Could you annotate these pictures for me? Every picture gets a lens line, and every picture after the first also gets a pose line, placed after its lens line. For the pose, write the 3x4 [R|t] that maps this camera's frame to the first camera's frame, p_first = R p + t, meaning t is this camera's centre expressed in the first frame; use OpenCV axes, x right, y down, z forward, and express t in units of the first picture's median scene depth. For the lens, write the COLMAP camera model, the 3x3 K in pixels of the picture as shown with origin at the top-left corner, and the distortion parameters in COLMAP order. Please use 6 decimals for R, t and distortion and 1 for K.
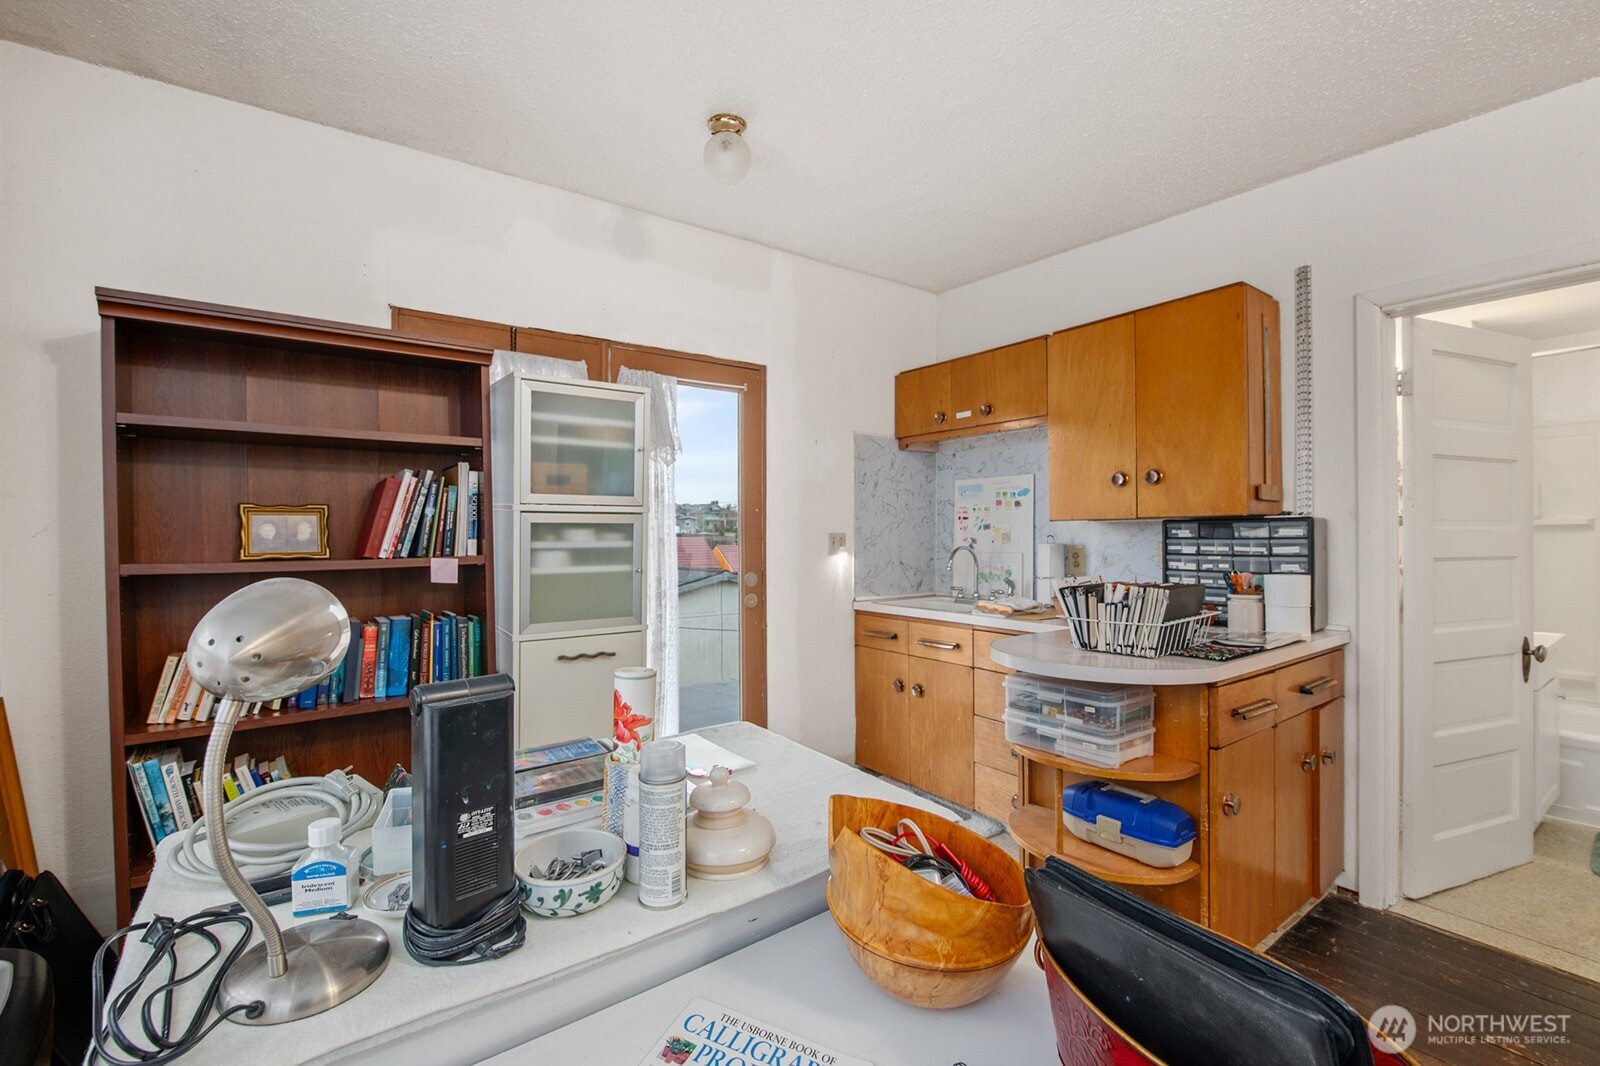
lens RADIAL K [[731.5, 0, 797.2], [0, 731.5, 531.7], [0, 0, 1]] dist [0.003246, -0.000153]
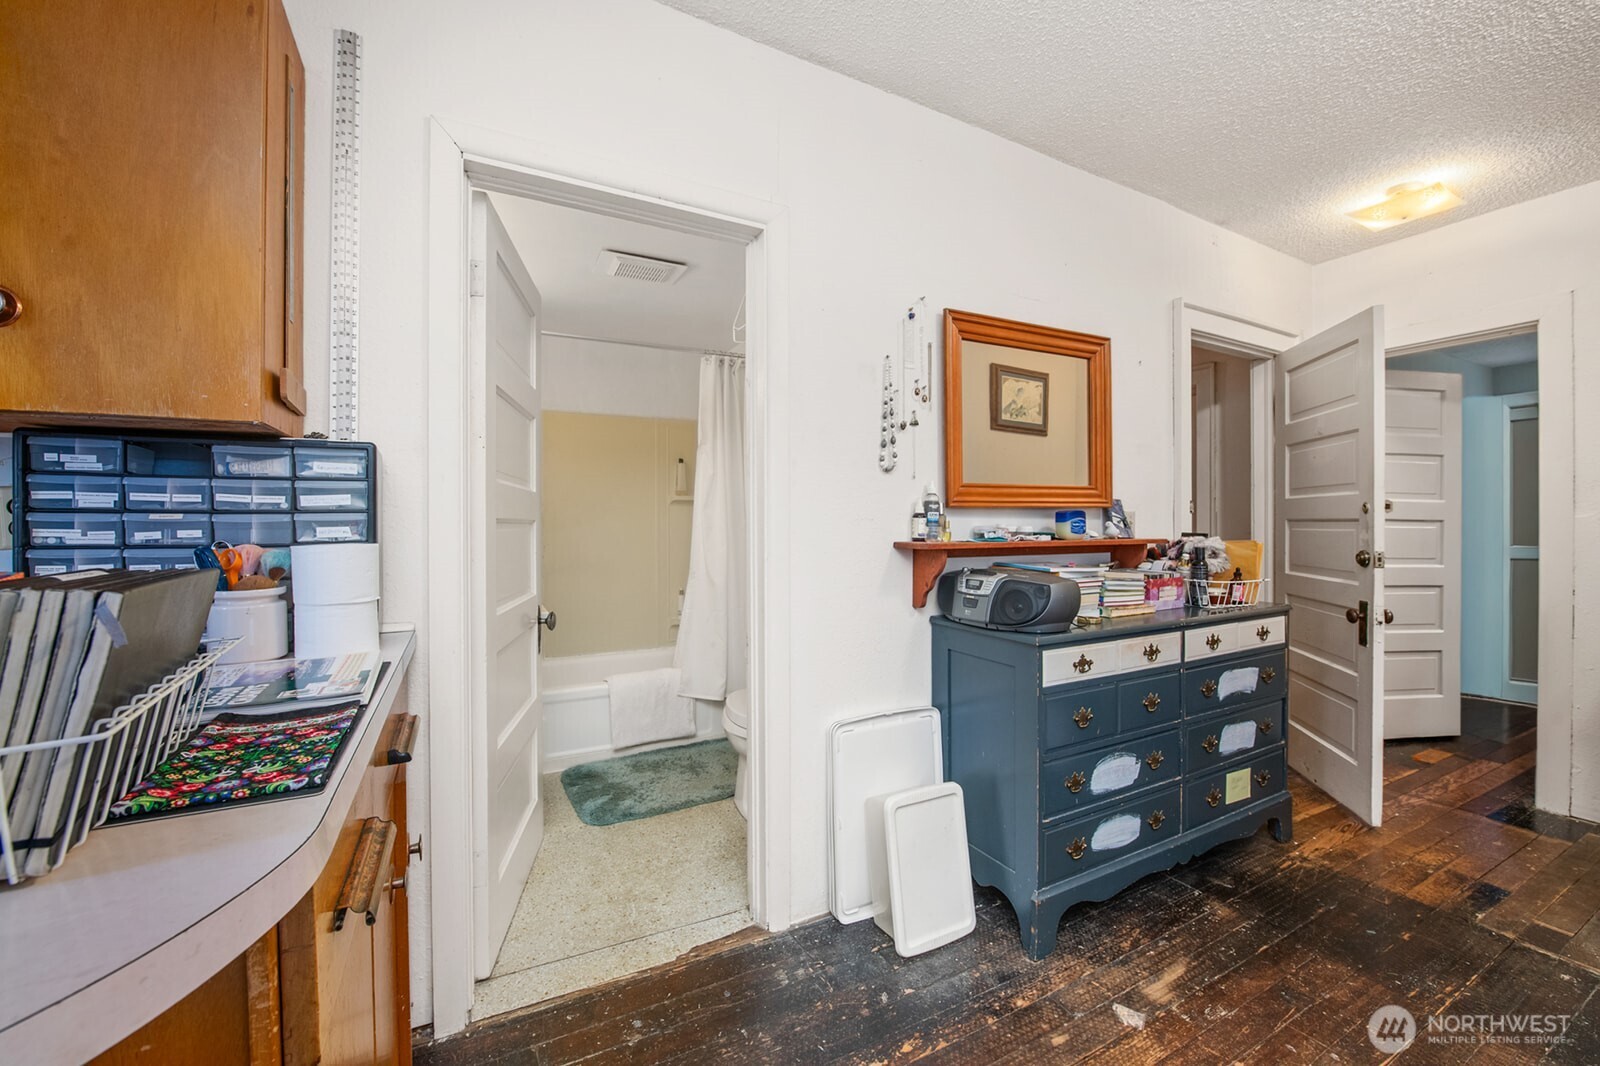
lens RADIAL K [[635.8, 0, 796.7], [0, 635.8, 523.7], [0, 0, 1]] dist [-0.015286, -0.000908]
pose [[0.168119, 0.003354, 0.985761, 0.252427], [-0.000339, 0.999994, -0.003345, 0.042526], [-0.985767, 0.000228, 0.168119, 0.555243]]
